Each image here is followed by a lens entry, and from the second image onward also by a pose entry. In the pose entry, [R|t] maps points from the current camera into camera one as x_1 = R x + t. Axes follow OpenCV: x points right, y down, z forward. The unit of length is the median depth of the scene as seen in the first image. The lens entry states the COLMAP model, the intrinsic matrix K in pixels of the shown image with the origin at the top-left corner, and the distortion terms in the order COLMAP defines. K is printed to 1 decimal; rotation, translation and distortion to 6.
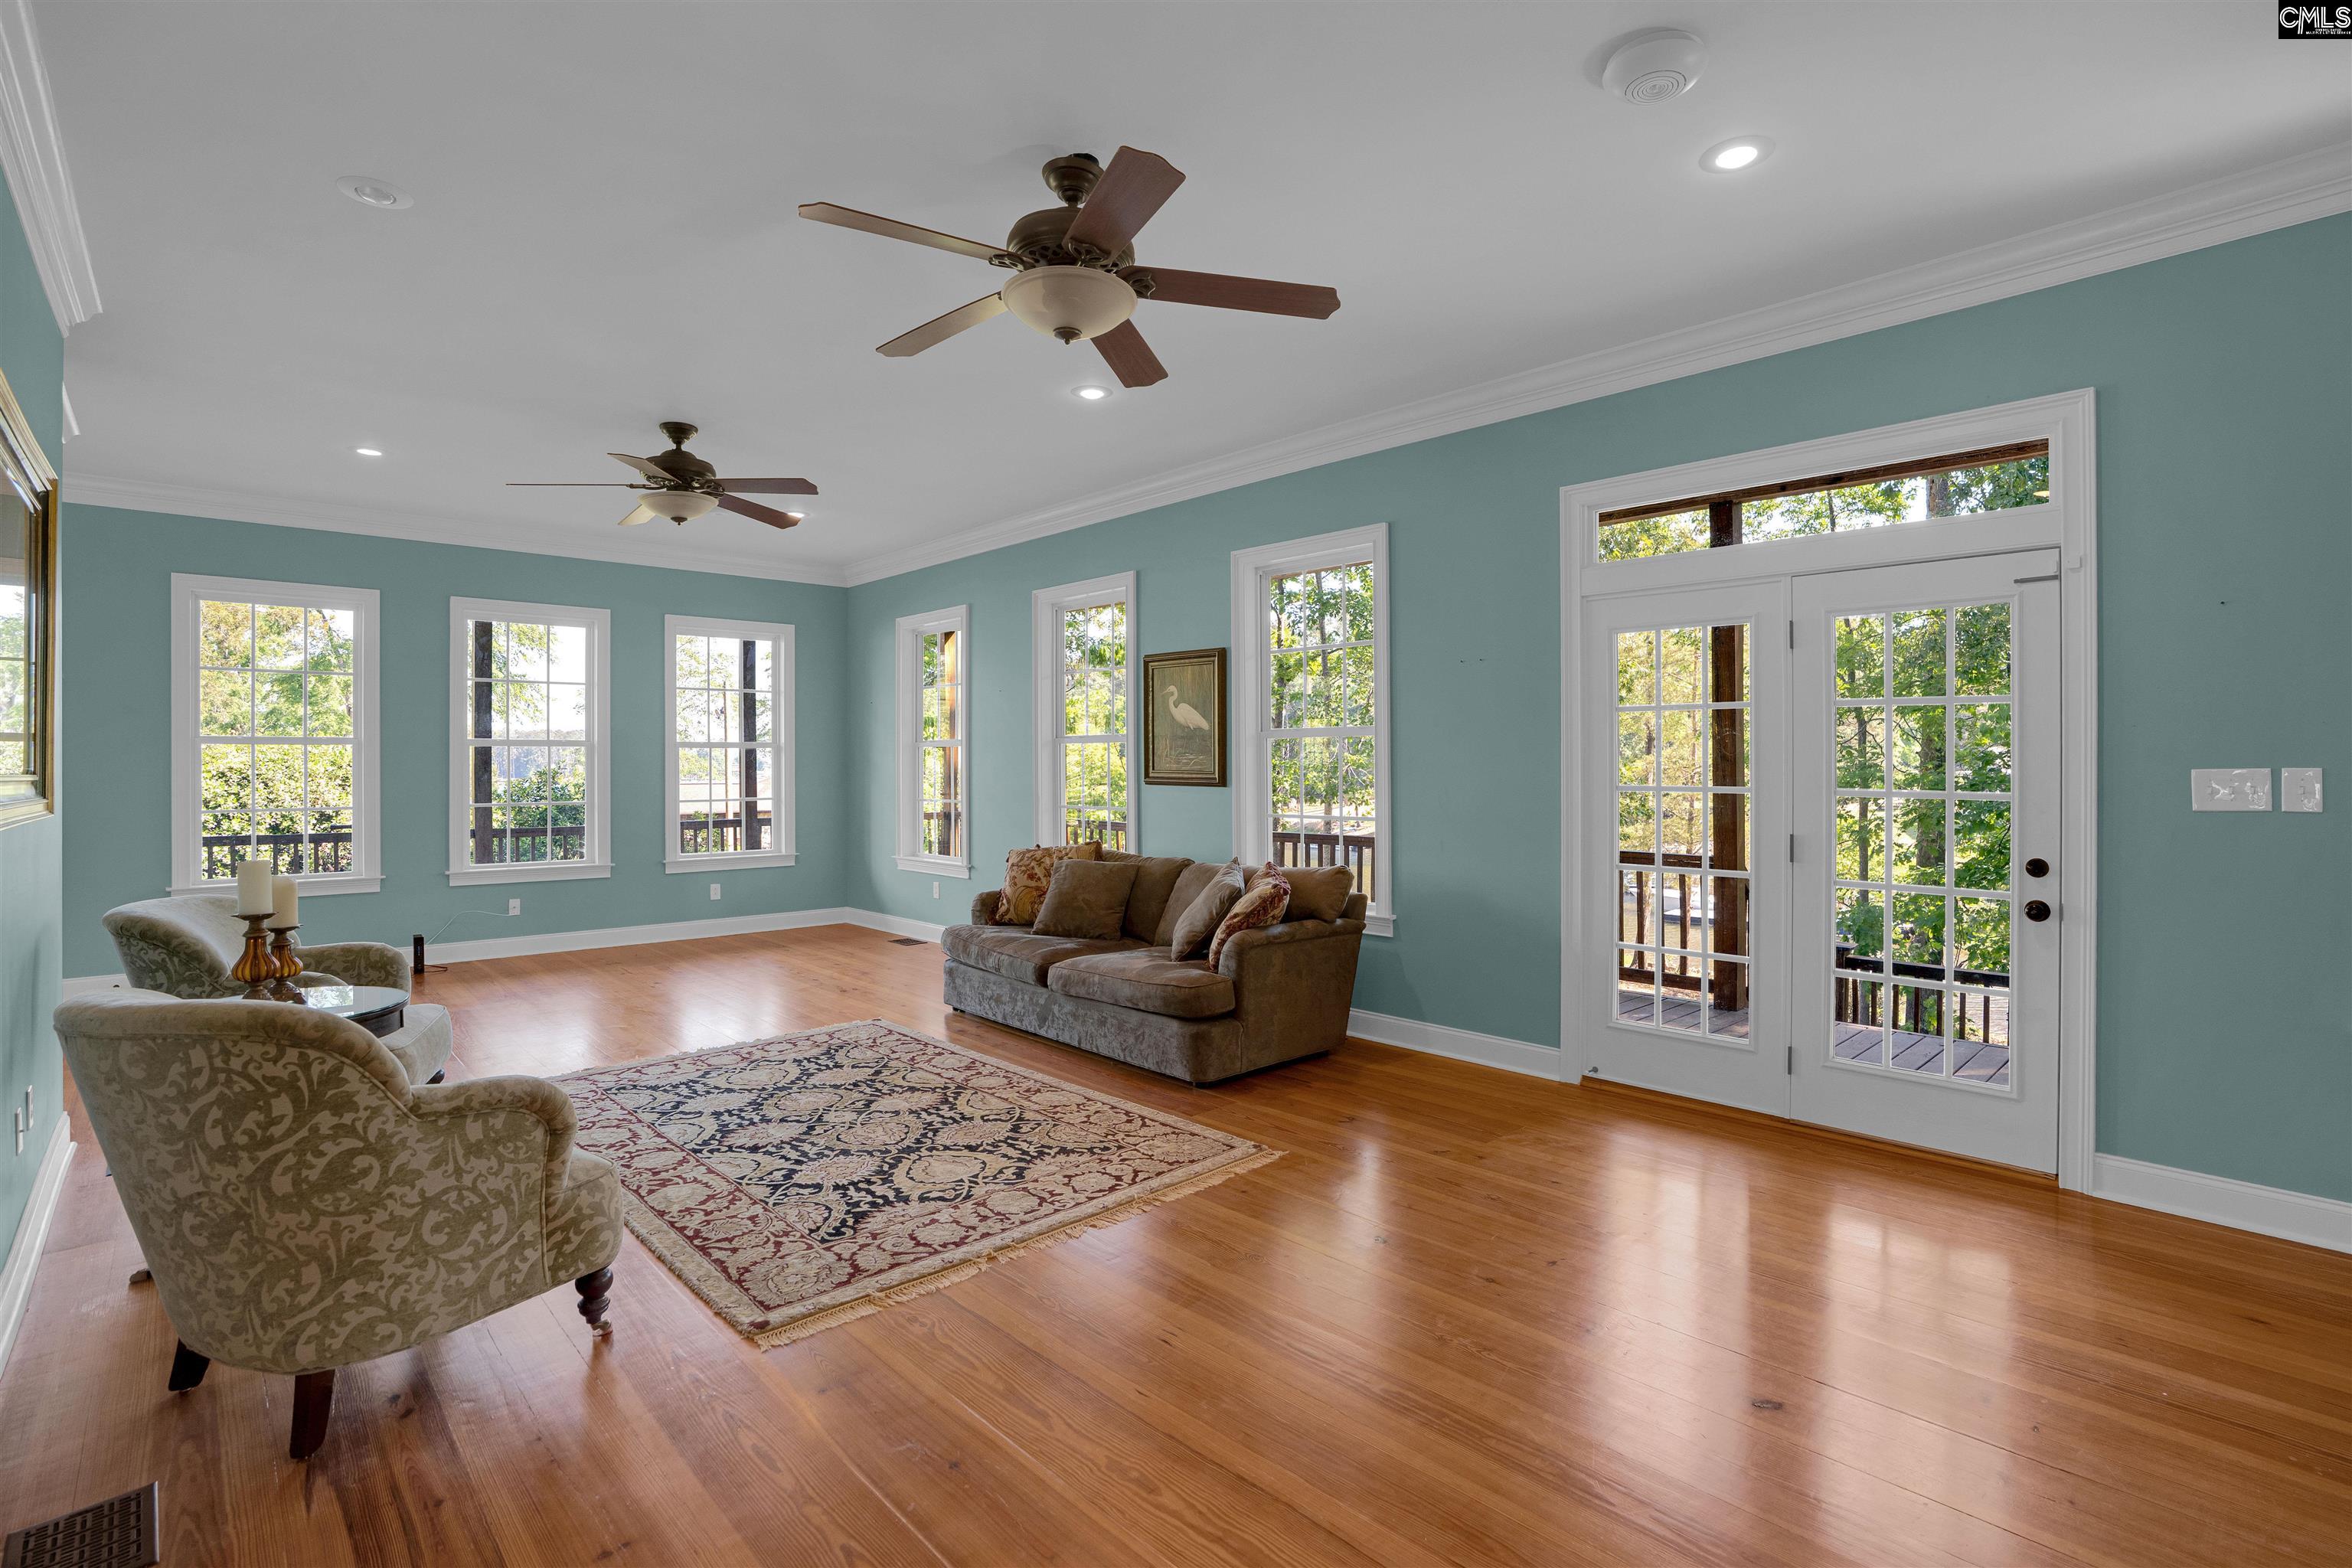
lens RADIAL K [[1104.7, 0, 1179.0], [0, 1104.7, 756.7], [0, 0, 1]] dist [-0.073680, 0.031367]
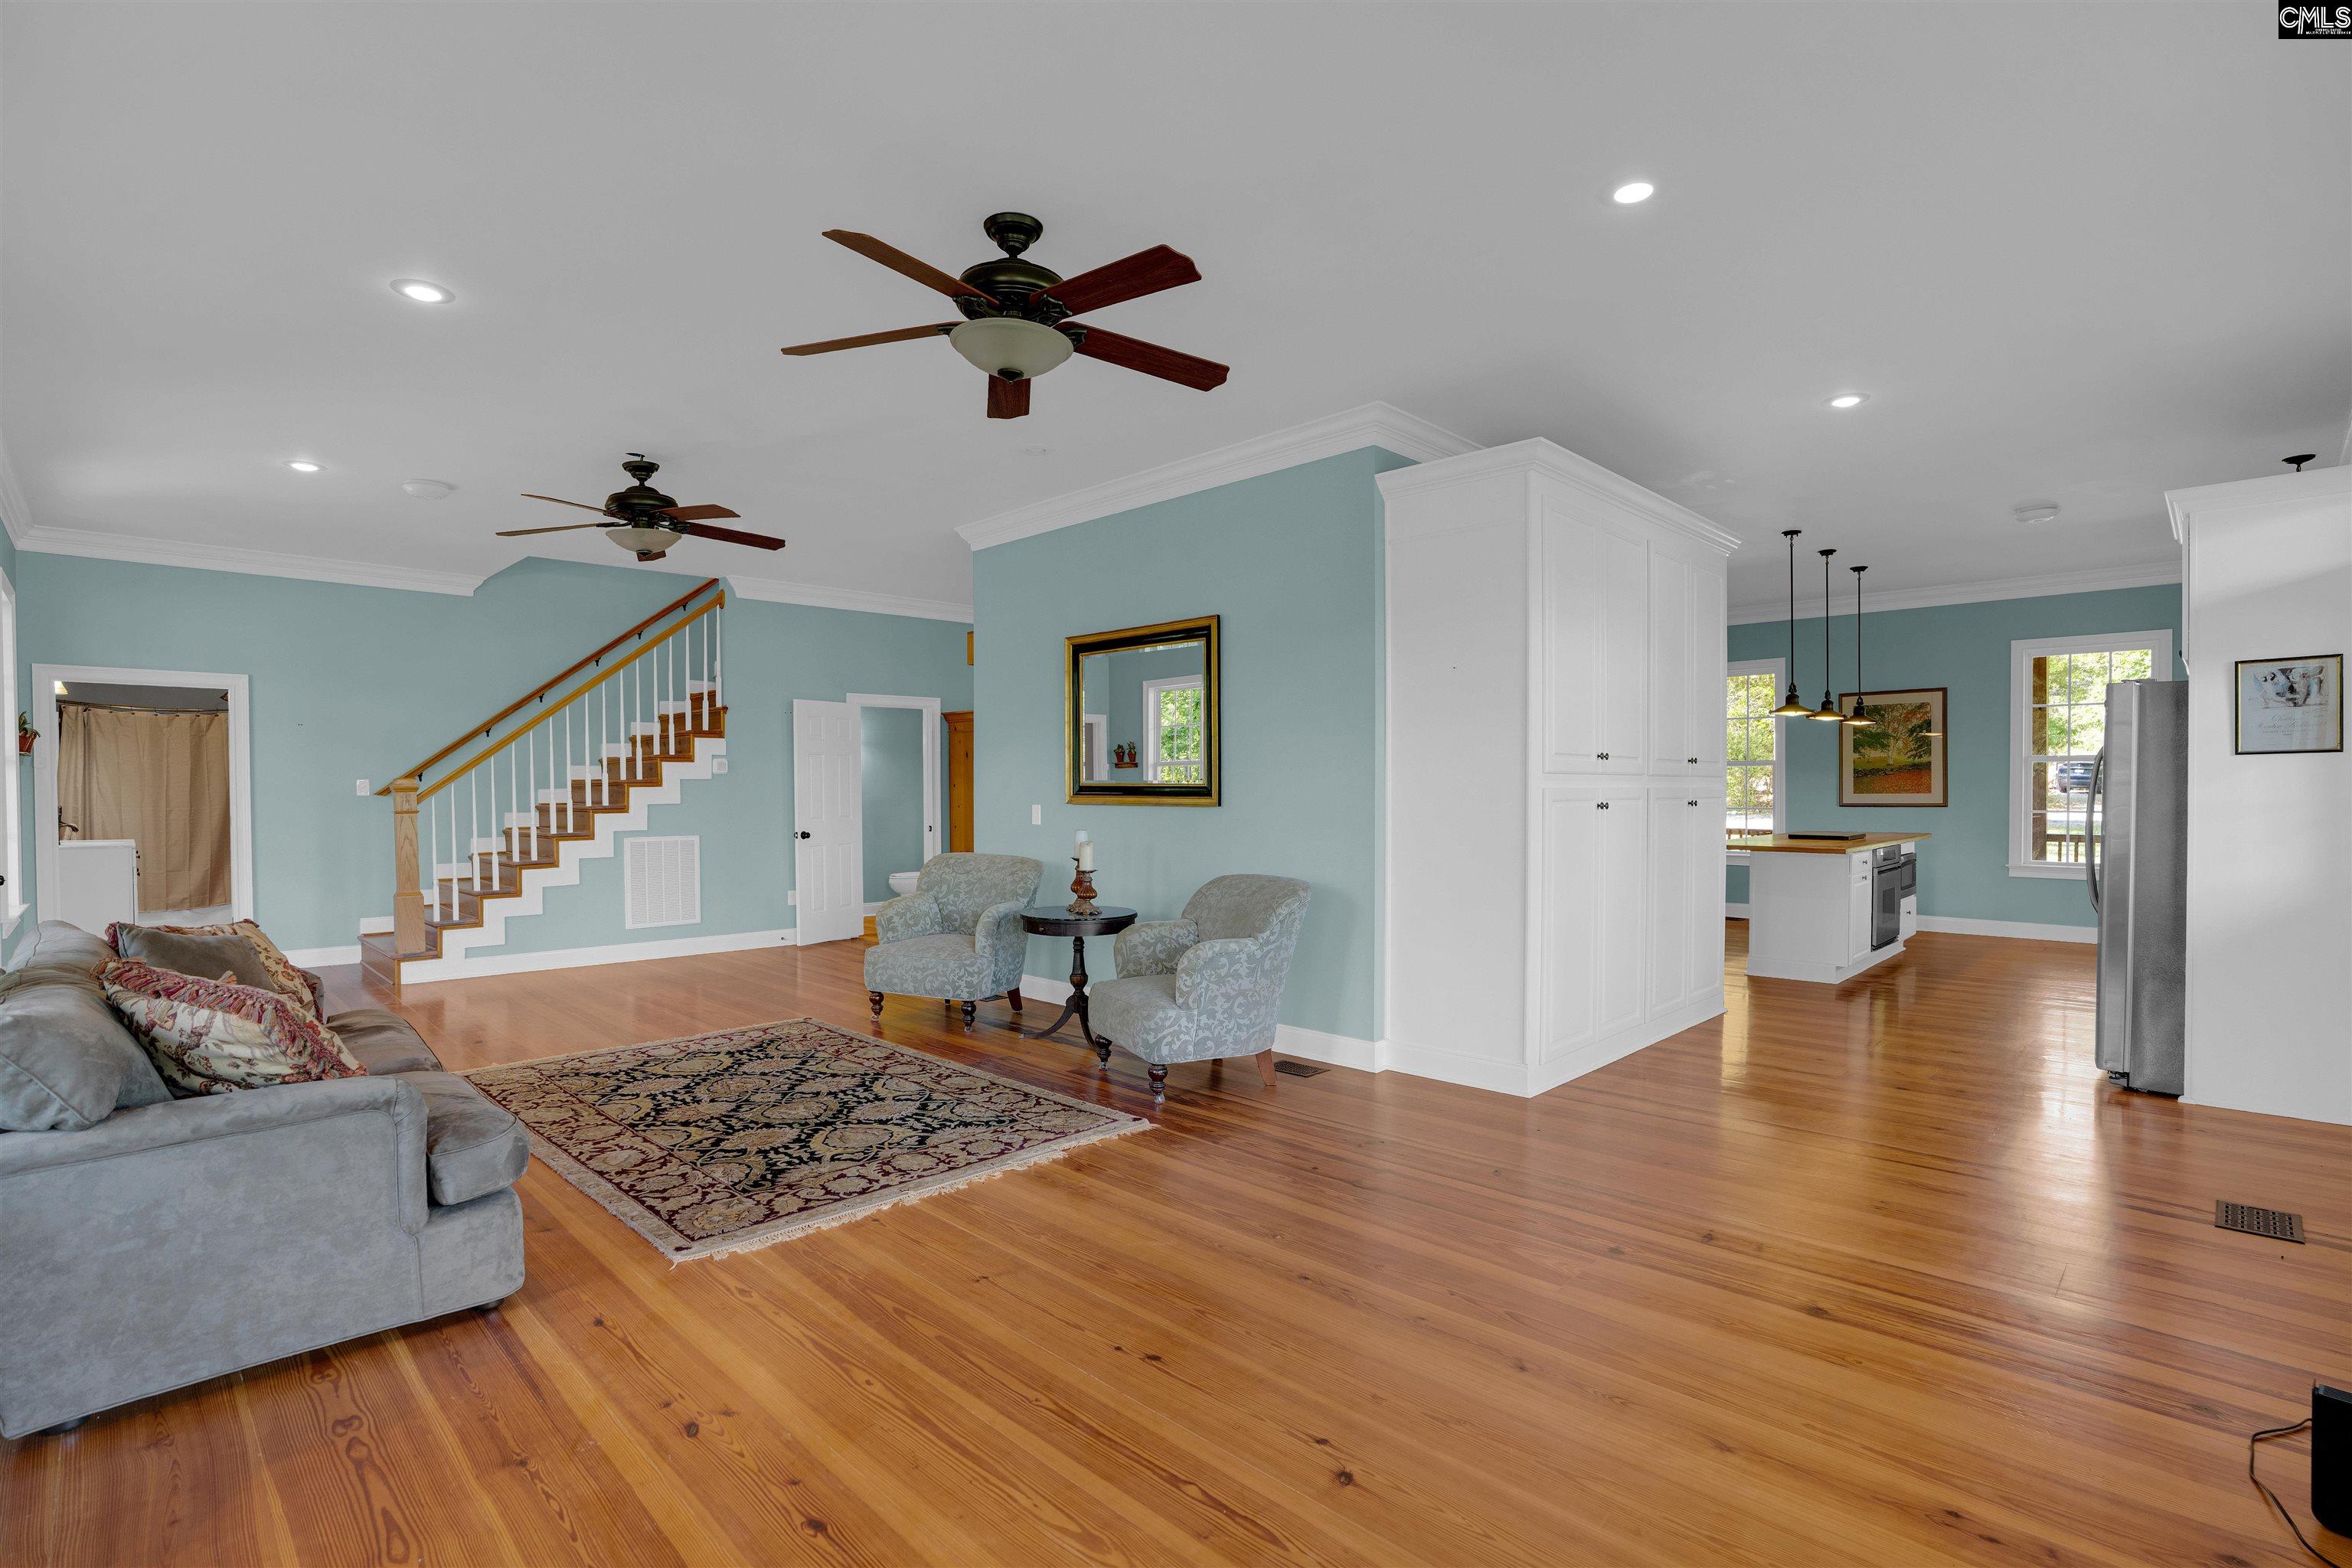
lens RADIAL K [[1112.9, 0, 1176.0], [0, 1112.9, 784.0], [0, 0, 1]] dist [-0.050955, 0.017902]
pose [[-0.999409, 0.004279, -0.034109, -0.678517], [0.004634, 0.999936, -0.010319, 0.024272], [0.034062, -0.010471, -0.999365, 2.097312]]
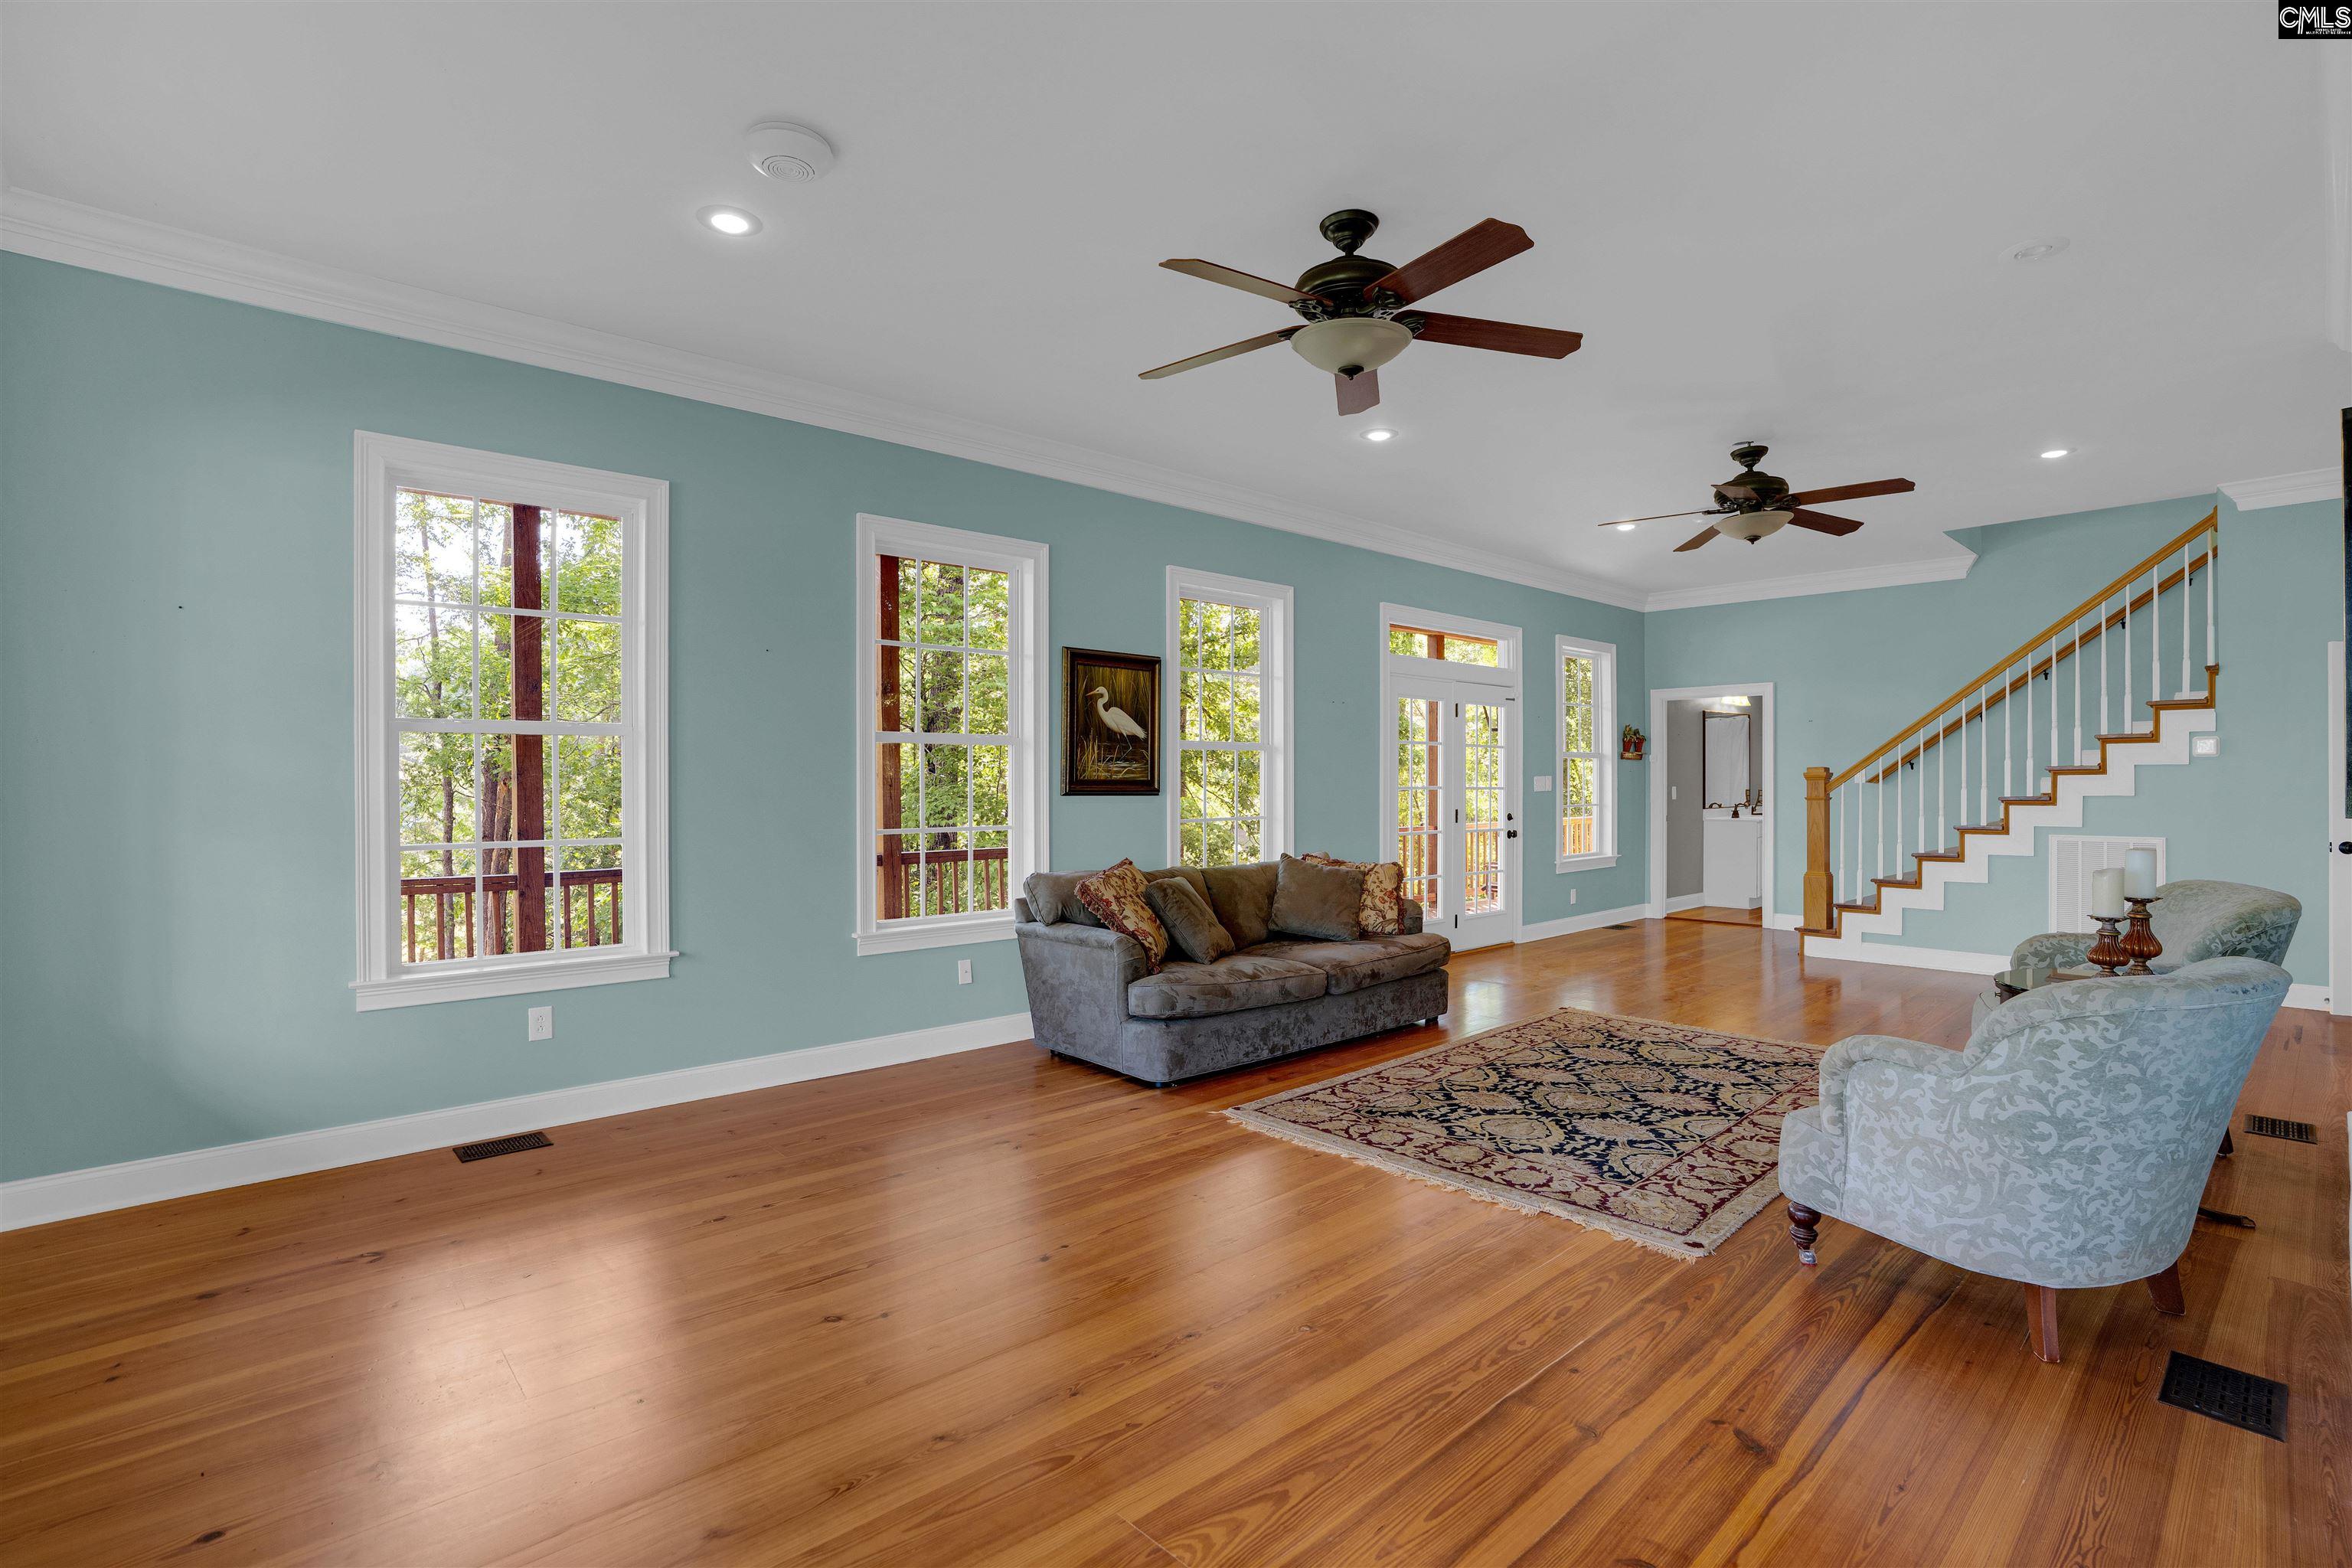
lens RADIAL K [[1104.7, 0, 1179.0], [0, 1104.7, 756.7], [0, 0, 1]] dist [-0.073680, 0.031367]
pose [[0.017033, 0.021355, 0.999627, -1.402571], [-0.006182, 0.999755, -0.021253, 0.020067], [-0.999836, -0.005818, 0.017161, 1.390188]]
